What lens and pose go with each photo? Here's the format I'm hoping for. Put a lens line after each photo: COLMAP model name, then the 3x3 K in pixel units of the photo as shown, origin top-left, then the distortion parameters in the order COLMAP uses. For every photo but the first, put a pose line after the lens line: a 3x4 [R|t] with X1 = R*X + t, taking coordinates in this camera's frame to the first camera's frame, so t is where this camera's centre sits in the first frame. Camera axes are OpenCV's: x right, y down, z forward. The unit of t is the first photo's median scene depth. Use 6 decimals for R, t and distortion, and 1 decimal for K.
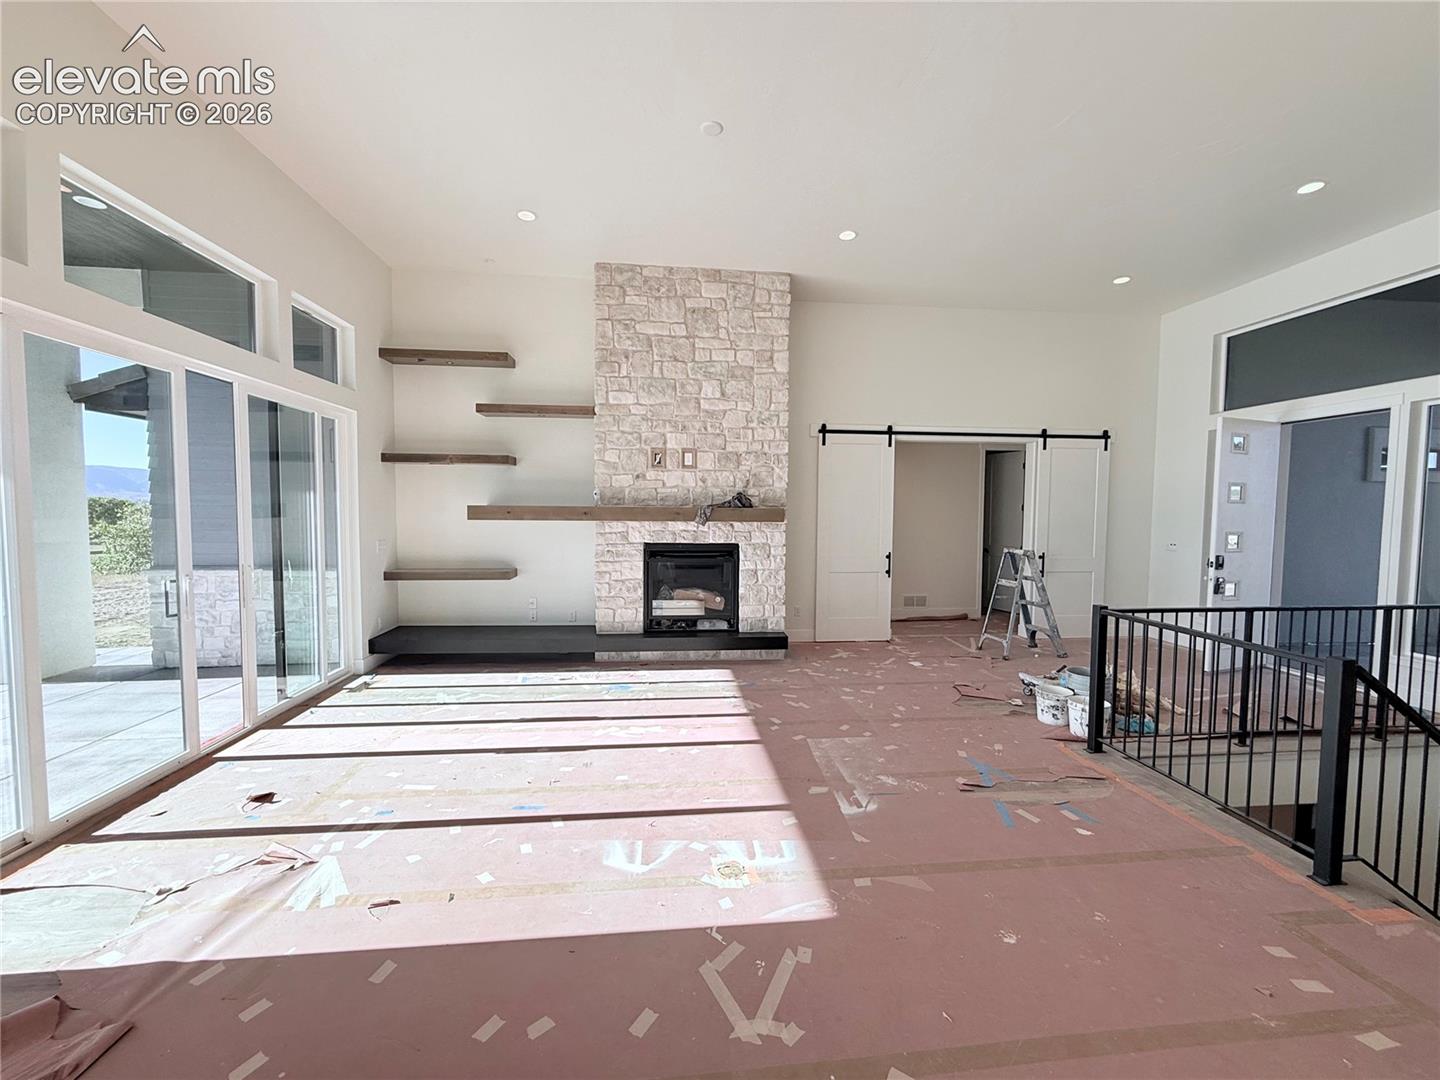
lens RADIAL K [[572.3, 0, 714.9], [0, 572.3, 539.0], [0, 0, 1]] dist [-0.000419, 0.000086]
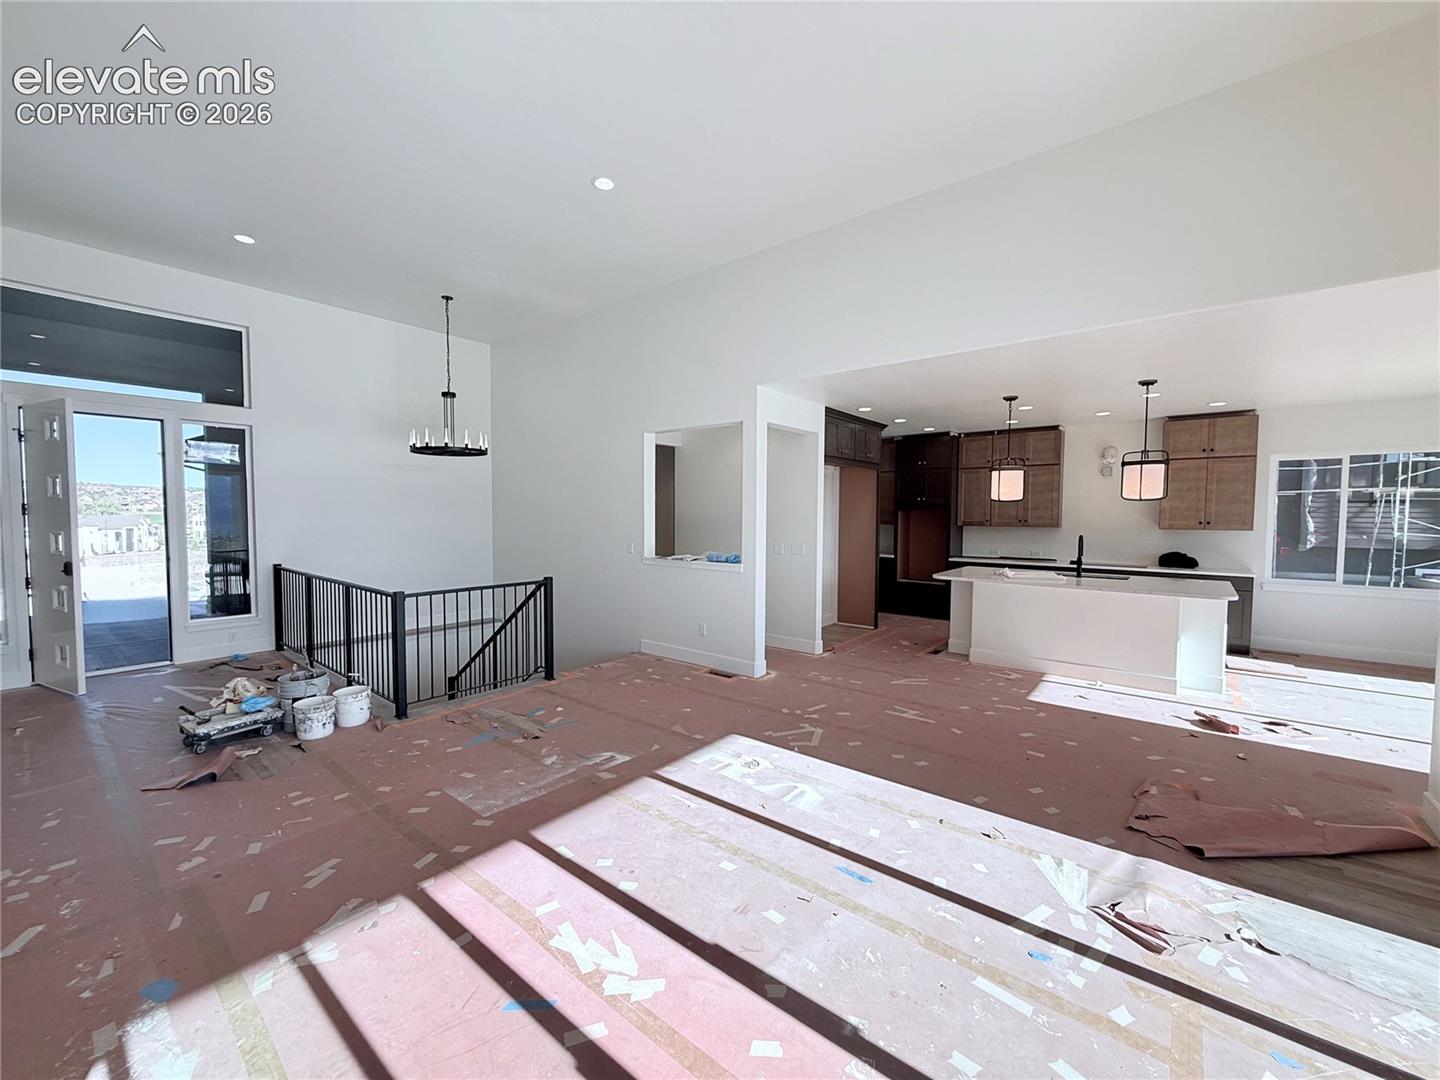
lens RADIAL K [[575.8, 0, 720.0], [0, 575.8, 540.0], [0, 0, 1]] dist [0.001173, 0.000154]
pose [[-0.713328, -0.045585, 0.699346, -0.386542], [0.025703, 0.995509, 0.091106, -0.049424], [-0.700359, 0.082963, -0.708953, 0.871155]]
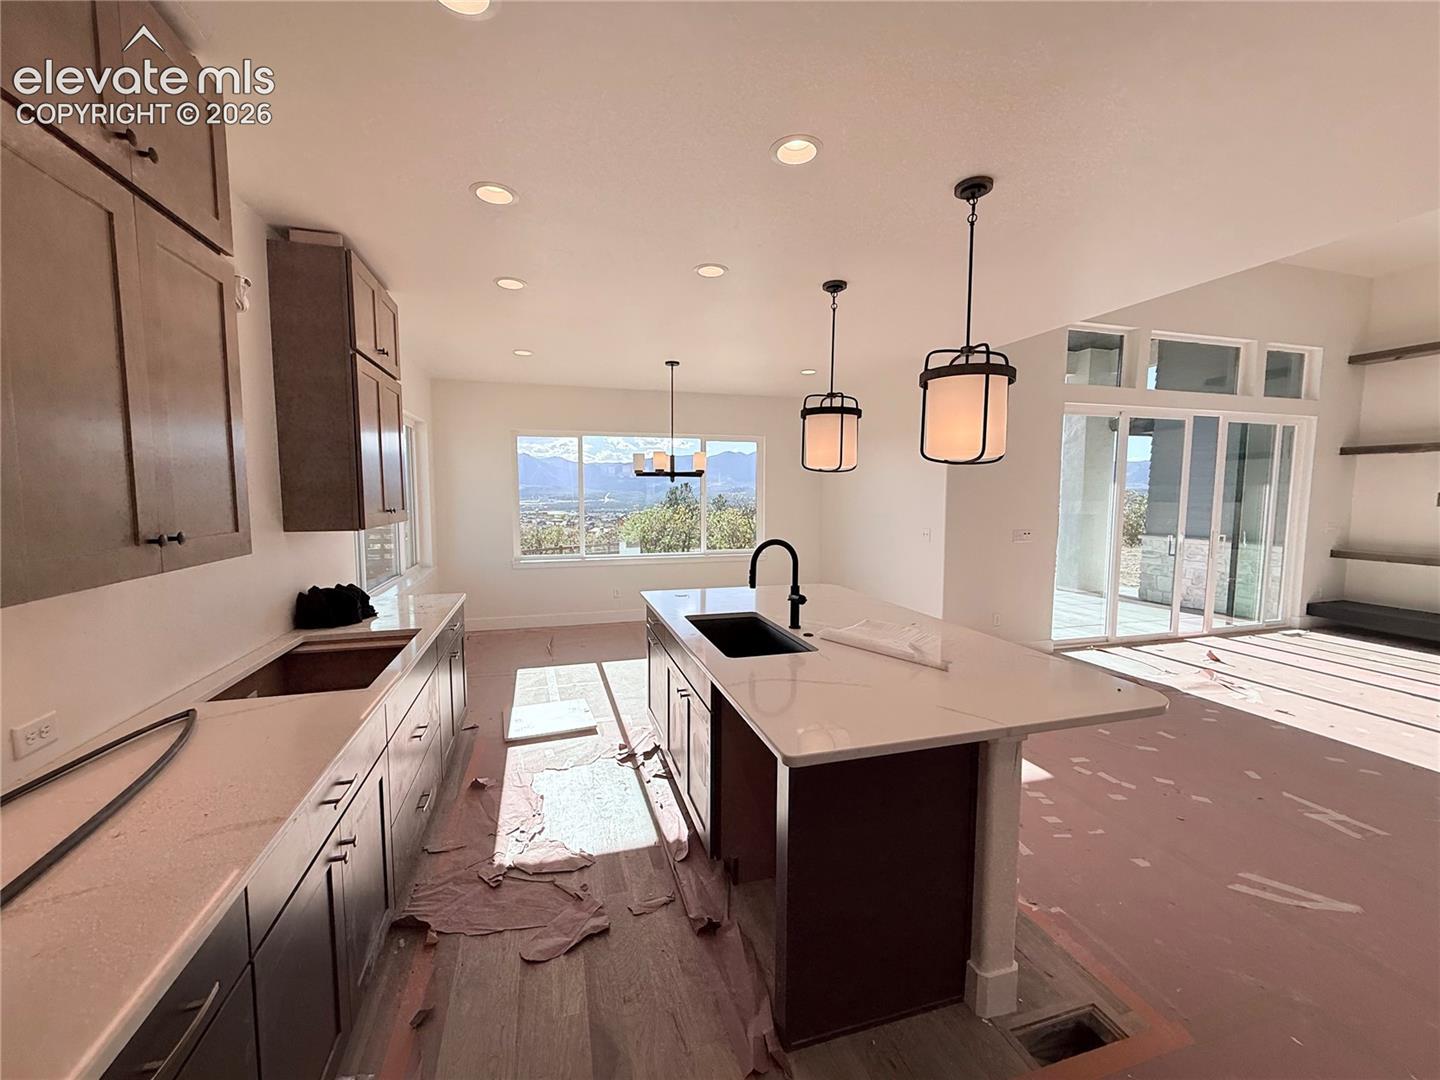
lens RADIAL K [[571.4, 0, 715.6], [0, 571.4, 539.9], [0, 0, 1]] dist [-0.000672, 0.000087]
pose [[0.187870, 0.076250, -0.979230, 0.319655], [-0.051424, 0.996378, 0.067720, 0.022518], [0.980847, 0.037633, 0.191111, -0.446326]]
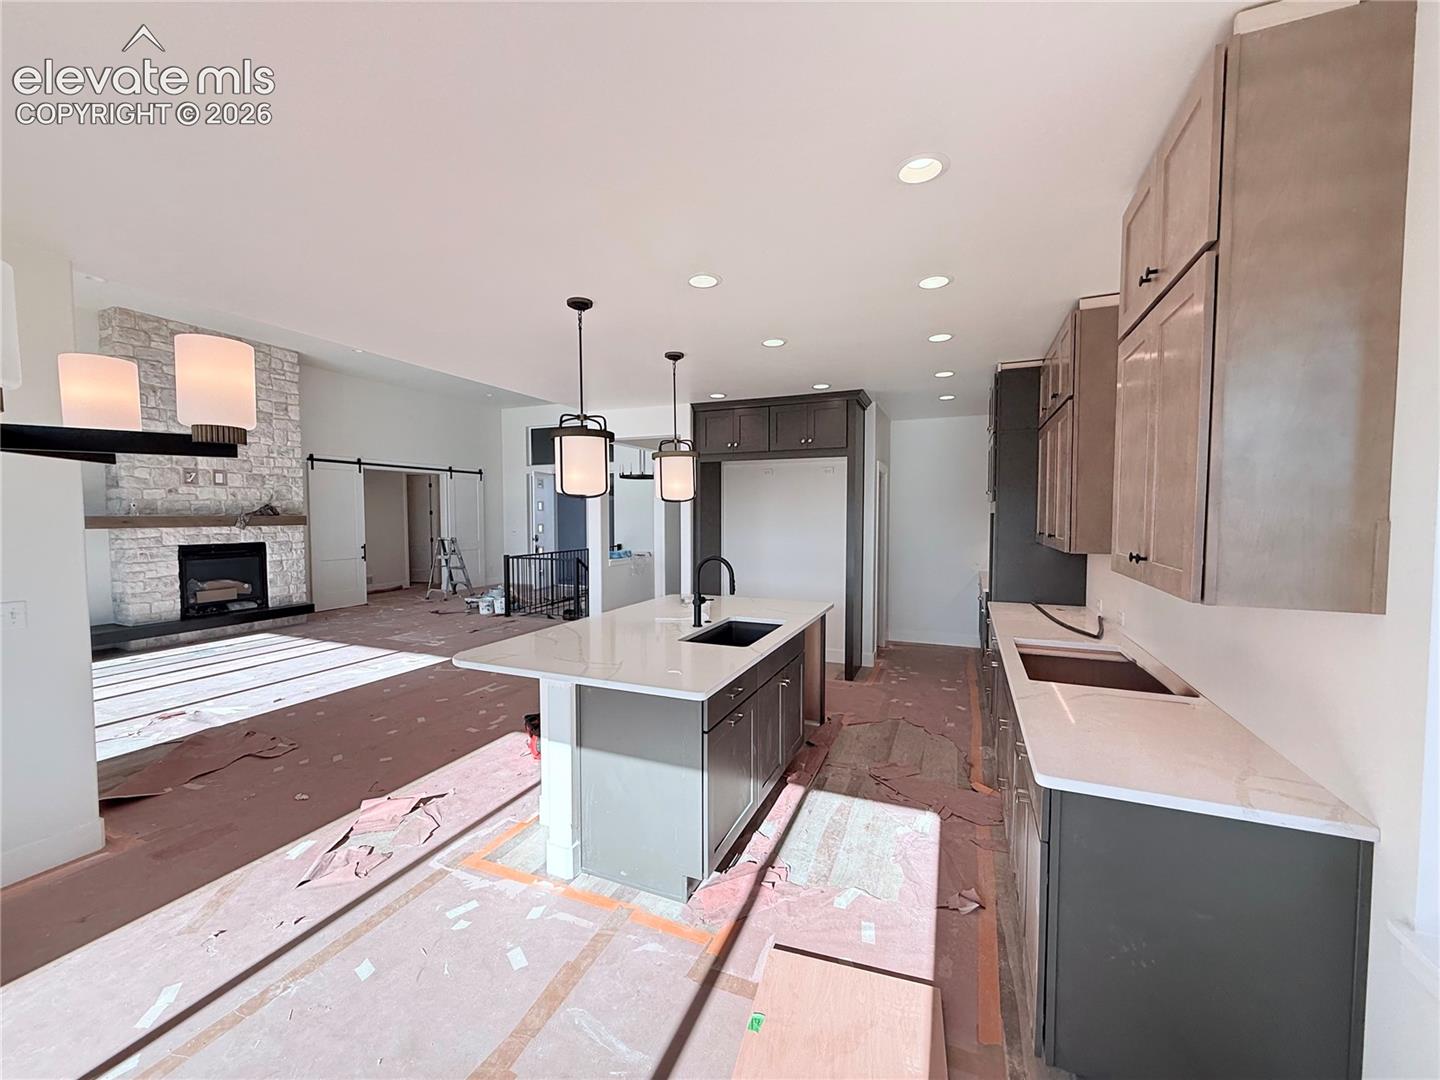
lens RADIAL K [[572.3, 0, 714.9], [0, 572.3, 539.0], [0, 0, 1]] dist [-0.000419, 0.000086]
pose [[0.482570, -0.047919, 0.874546, -0.643779], [0.049613, 0.998395, 0.027329, 0.017154], [-0.874451, 0.030201, 0.484172, -0.596947]]
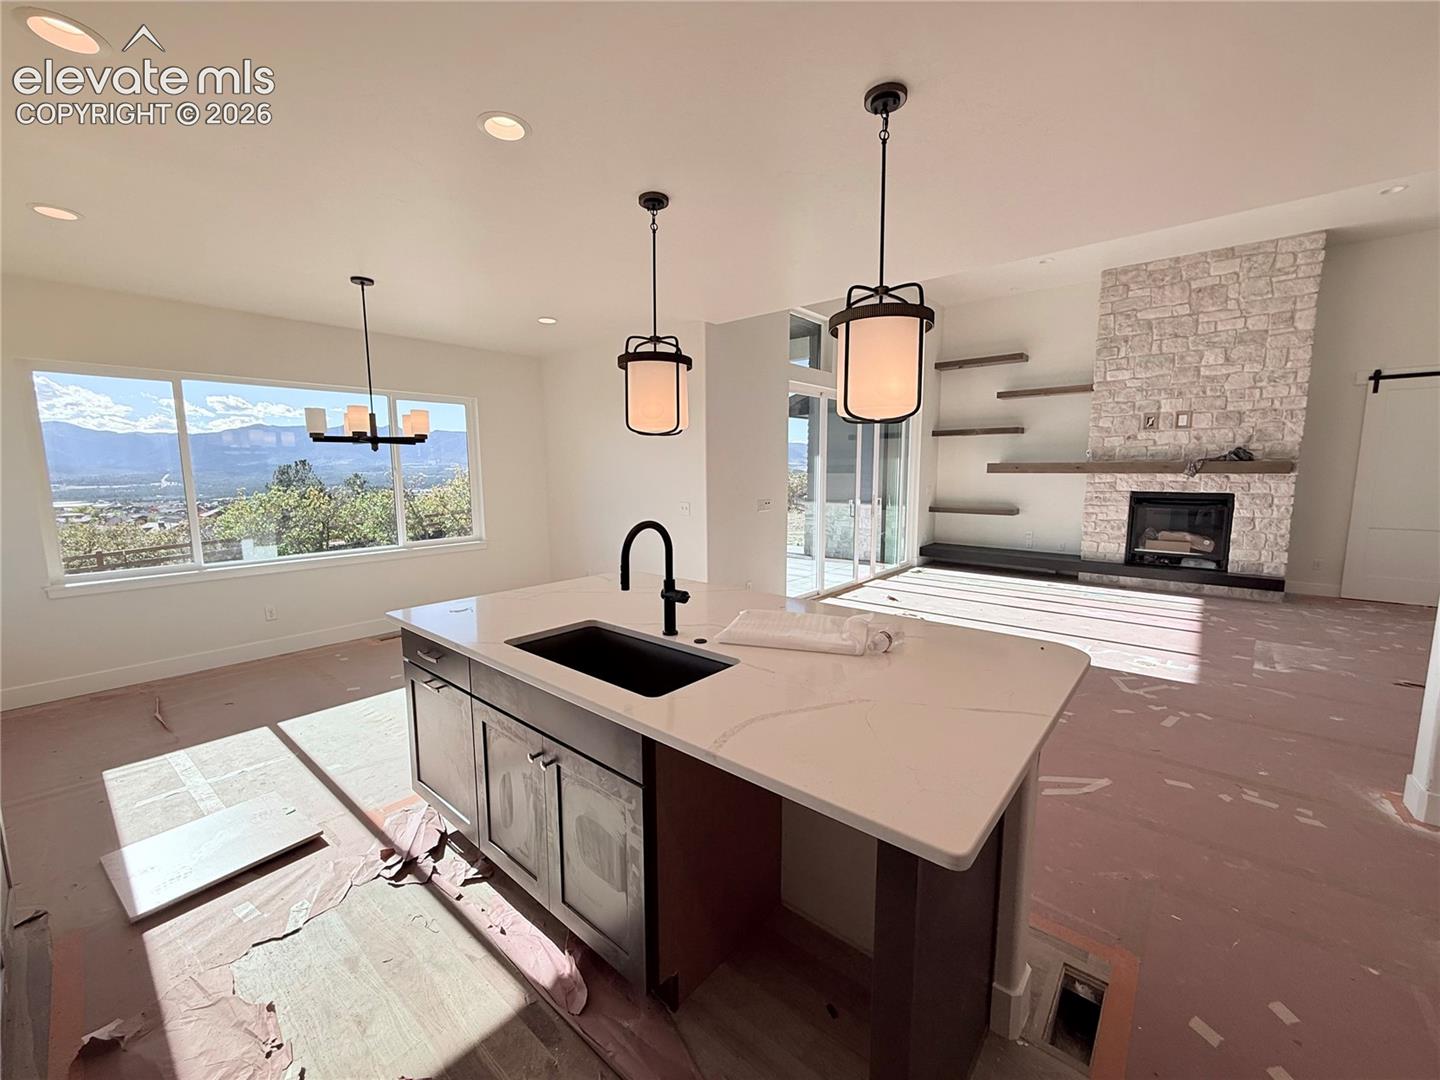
lens RADIAL K [[572.3, 0, 714.9], [0, 572.3, 539.0], [0, 0, 1]] dist [-0.000419, 0.000086]
pose [[0.692767, 0.076826, -0.717058, 0.150600], [-0.026130, 0.996331, 0.081503, 0.032856], [0.720688, -0.037725, 0.692232, -0.519617]]
